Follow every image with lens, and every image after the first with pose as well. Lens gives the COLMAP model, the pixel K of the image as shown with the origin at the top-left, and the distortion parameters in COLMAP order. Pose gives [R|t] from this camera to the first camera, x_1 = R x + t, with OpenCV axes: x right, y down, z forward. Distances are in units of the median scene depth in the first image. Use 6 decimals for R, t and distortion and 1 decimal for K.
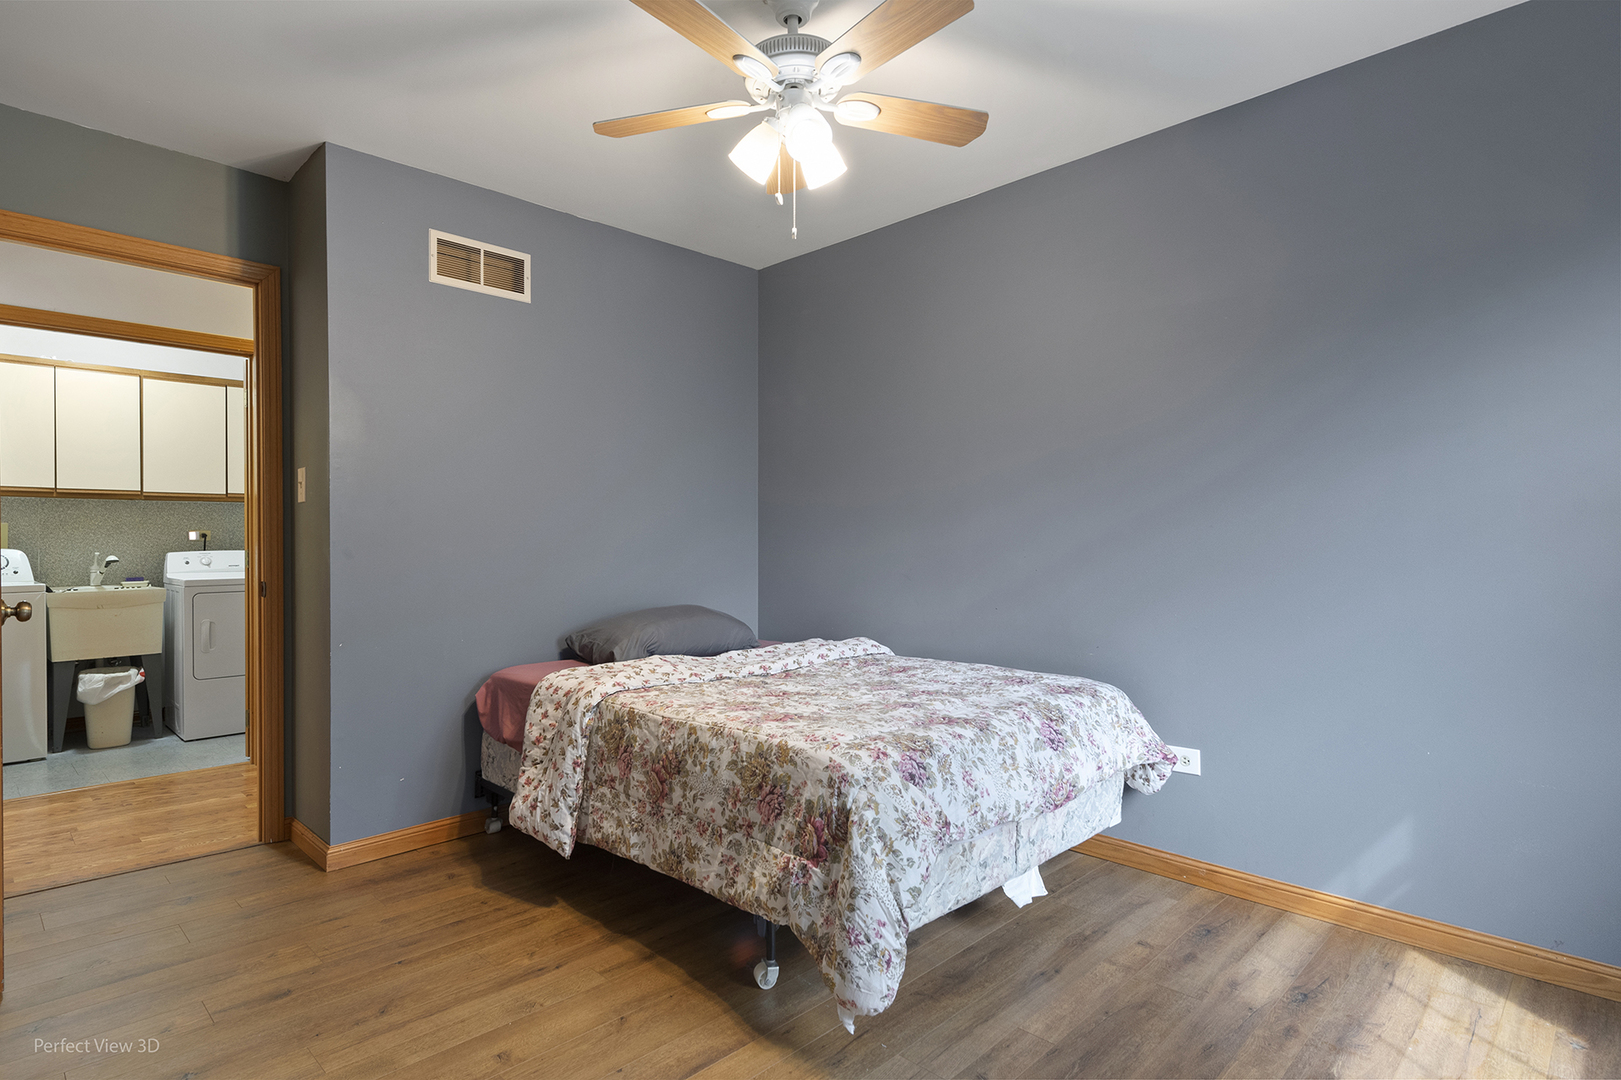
lens RADIAL K [[856.2, 0, 803.0], [0, 856.2, 540.8], [0, 0, 1]] dist [0.010525, -0.001659]
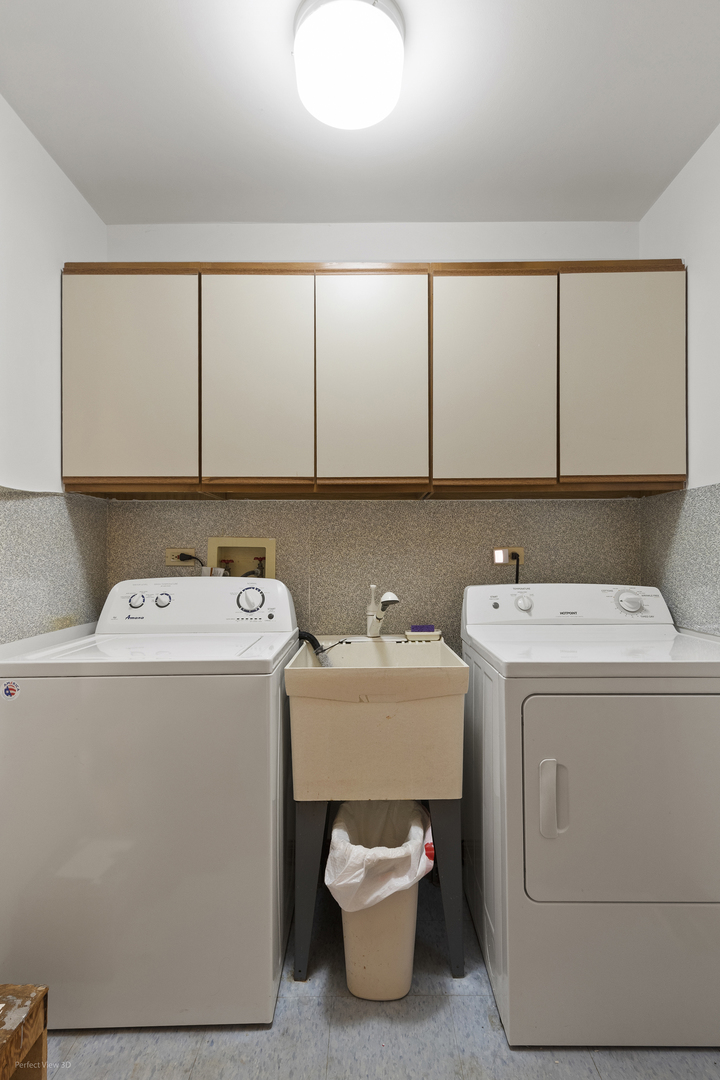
lens RADIAL K [[535.9, 0, 360.8], [0, 535.9, 544.2], [0, 0, 1]] dist [-0.003582, -0.000534]
pose [[0.698695, -0.010497, -0.715342, -0.558378], [-0.002200, 0.999856, -0.016821, -0.008823], [0.715416, 0.013326, 0.698572, 0.734398]]
